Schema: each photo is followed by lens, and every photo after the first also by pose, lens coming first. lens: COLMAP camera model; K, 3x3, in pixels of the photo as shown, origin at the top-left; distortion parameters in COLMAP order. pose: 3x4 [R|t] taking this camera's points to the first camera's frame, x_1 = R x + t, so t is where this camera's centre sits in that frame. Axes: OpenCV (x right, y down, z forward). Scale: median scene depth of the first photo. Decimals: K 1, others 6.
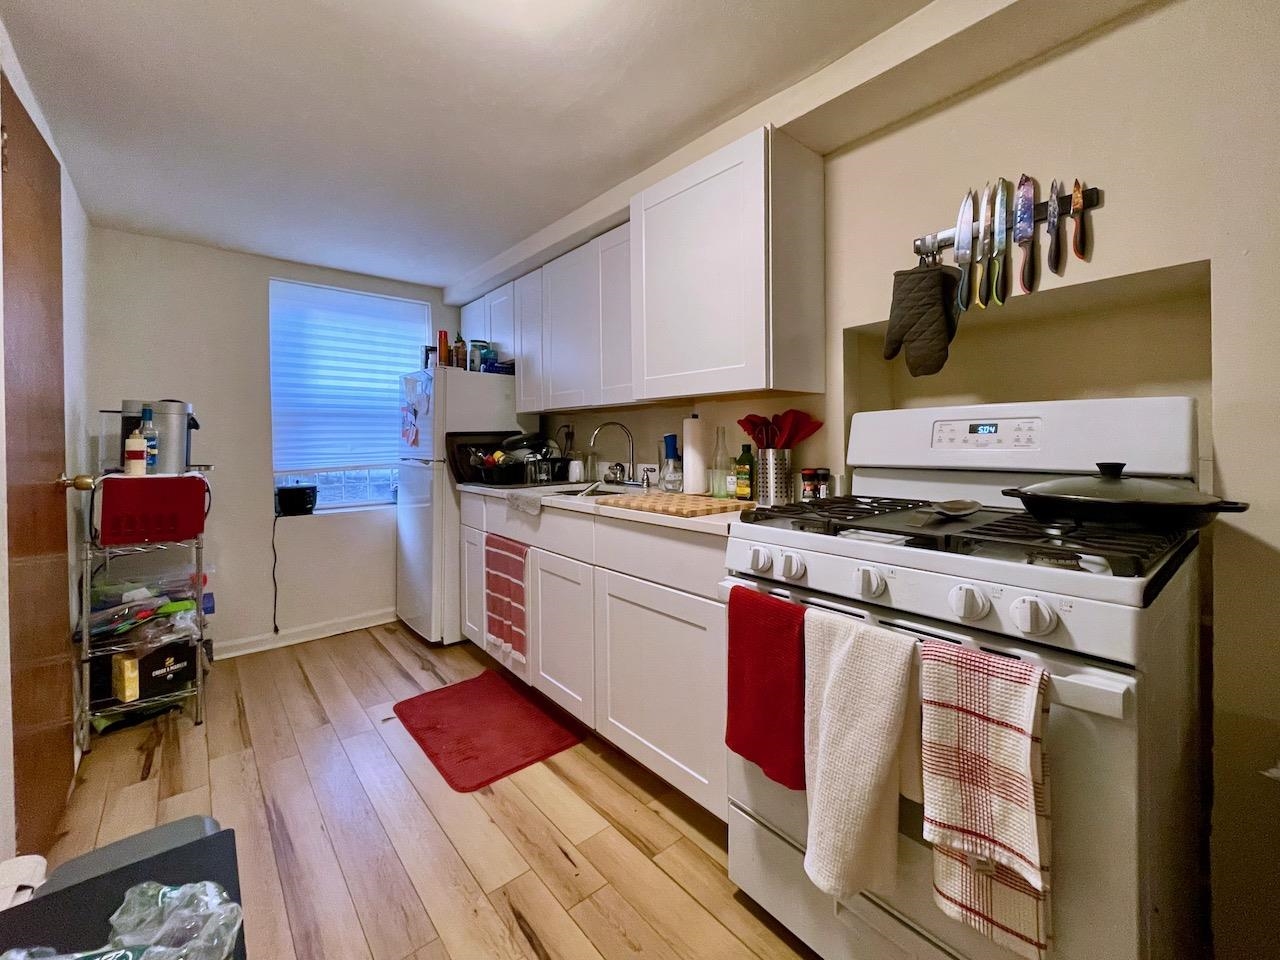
lens RADIAL K [[536.9, 0, 639.1], [0, 536.9, 440.8], [0, 0, 1]] dist [-0.002062, -0.000172]
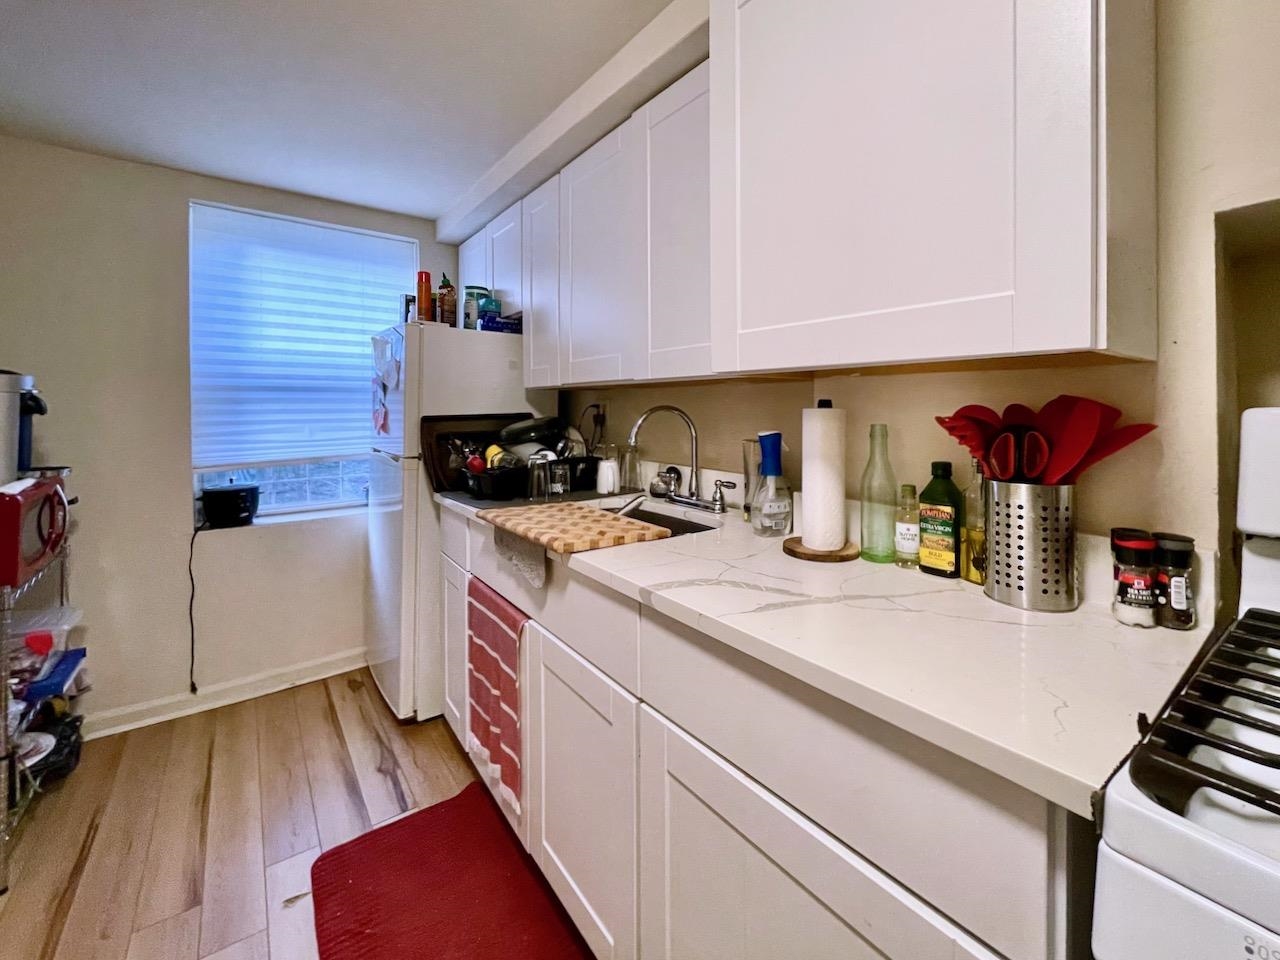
lens RADIAL K [[540.7, 0, 641.4], [0, 540.7, 413.6], [0, 0, 1]] dist [-0.002775, 0.000046]
pose [[0.998077, 0.007047, -0.061582, -0.035920], [-0.006316, 0.999907, 0.012059, -0.031243], [0.061661, -0.011647, 0.998029, 0.340581]]
